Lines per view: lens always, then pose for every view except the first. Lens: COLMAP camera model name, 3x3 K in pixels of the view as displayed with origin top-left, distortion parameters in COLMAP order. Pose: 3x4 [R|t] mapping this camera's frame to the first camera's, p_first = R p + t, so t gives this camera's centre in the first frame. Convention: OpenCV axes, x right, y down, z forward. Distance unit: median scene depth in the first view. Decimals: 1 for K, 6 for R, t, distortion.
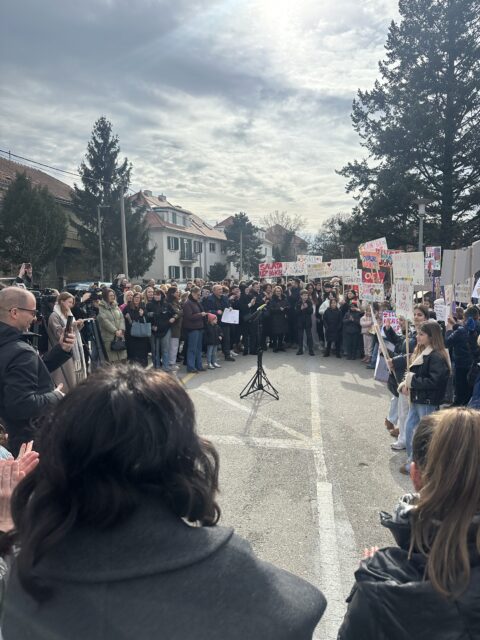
lens RADIAL K [[456.1, 0, 240.0], [0, 456.1, 320.0], [0, 0, 1]] dist [0.049742, -0.064287]
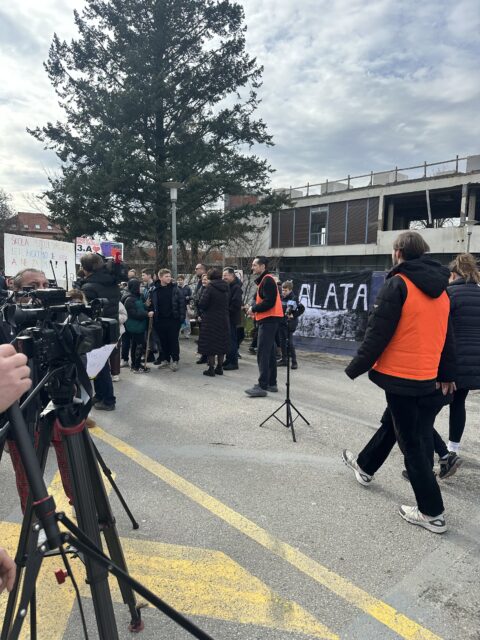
lens RADIAL K [[464.9, 0, 240.0], [0, 464.9, 320.0], [0, 0, 1]] dist [0.005402, -0.002233]
pose [[0.634141, -0.065274, 0.770457, -0.122012], [0.064656, 0.997417, 0.031286, -0.004664], [-0.770509, 0.029975, 0.636724, 0.154164]]
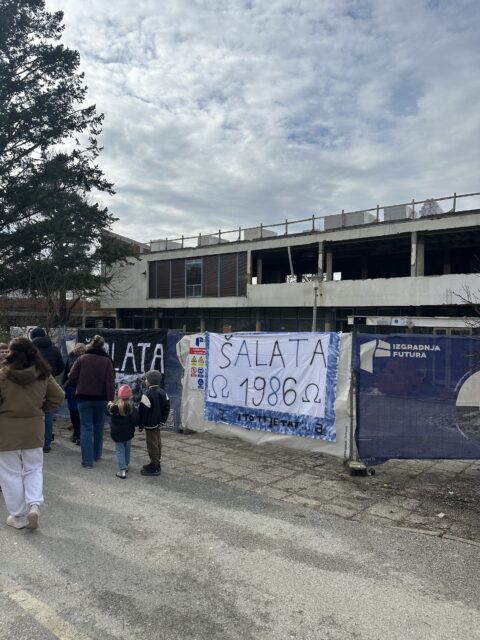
lens RADIAL K [[456.9, 0, 240.0], [0, 456.9, 320.0], [0, 0, 1]] dist [0.082874, -0.112734]
pose [[0.502997, 0.019086, 0.864077, -0.032760], [0.066123, 0.995976, -0.060491, -0.008893], [-0.861755, 0.087562, 0.499711, 0.096031]]
